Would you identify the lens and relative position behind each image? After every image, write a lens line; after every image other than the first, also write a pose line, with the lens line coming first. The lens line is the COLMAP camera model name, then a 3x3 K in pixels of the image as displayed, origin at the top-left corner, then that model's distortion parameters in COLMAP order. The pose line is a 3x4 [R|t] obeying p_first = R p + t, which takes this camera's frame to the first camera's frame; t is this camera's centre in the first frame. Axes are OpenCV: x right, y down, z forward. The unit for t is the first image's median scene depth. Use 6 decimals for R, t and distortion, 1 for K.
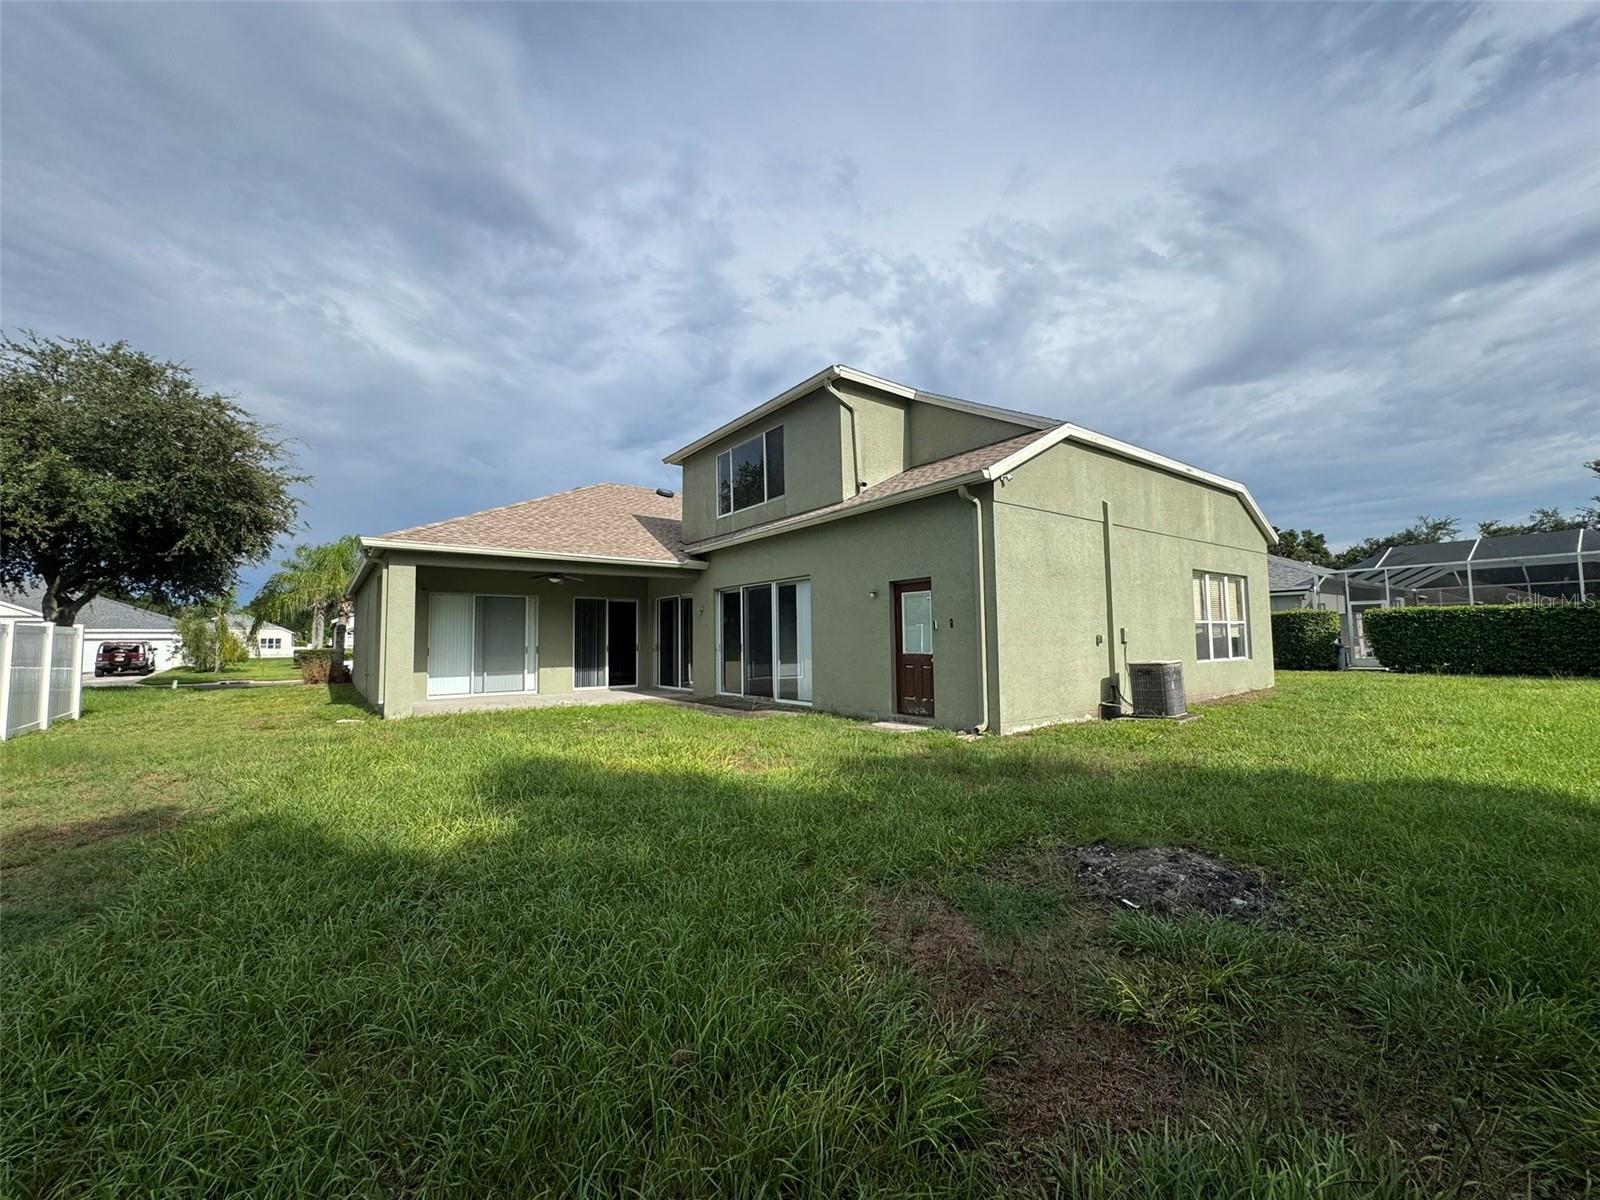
lens RADIAL K [[633.6, 0, 795.5], [0, 633.6, 594.6], [0, 0, 1]] dist [-0.007746, 0.000265]
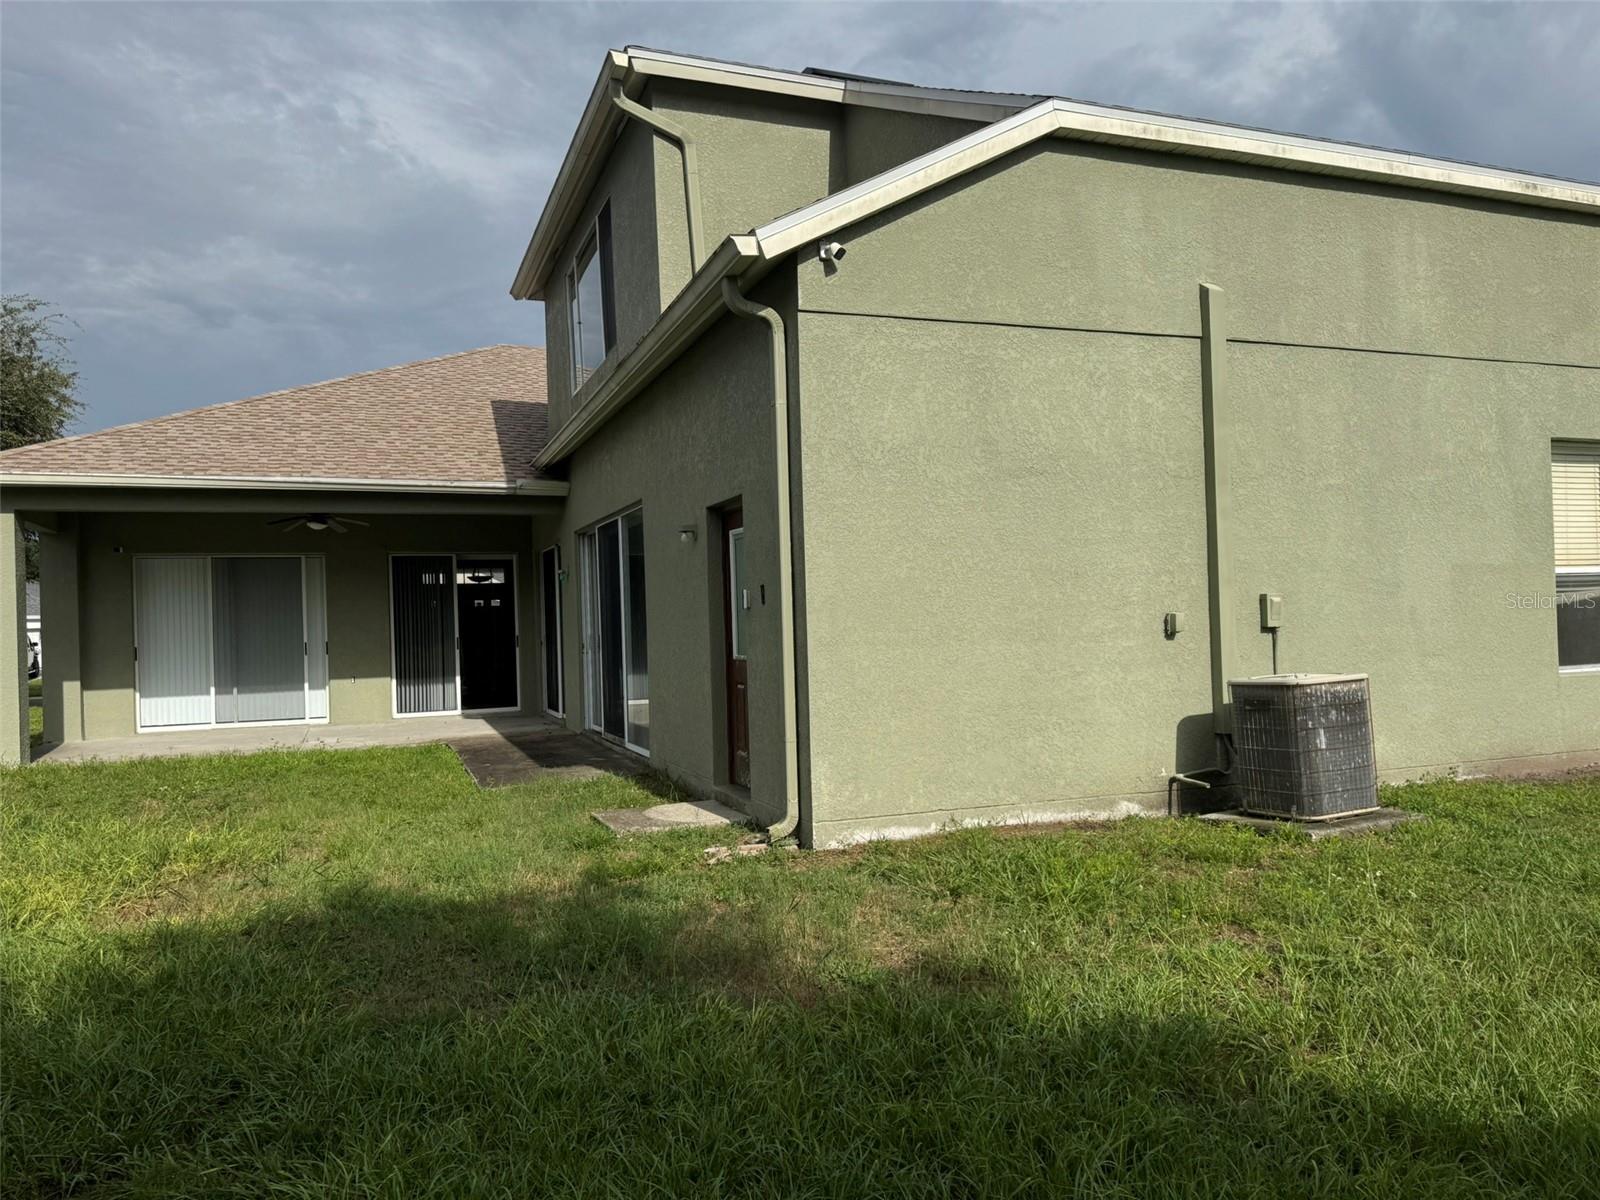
lens RADIAL K [[1115.3, 0, 800.6], [0, 1115.3, 609.5], [0, 0, 1]] dist [0.019809, -0.027312]
pose [[0.960867, -0.018505, -0.276391, 0.298868], [0.037225, 0.997342, 0.062637, 0.004239], [0.274498, -0.070475, 0.959002, 0.150817]]
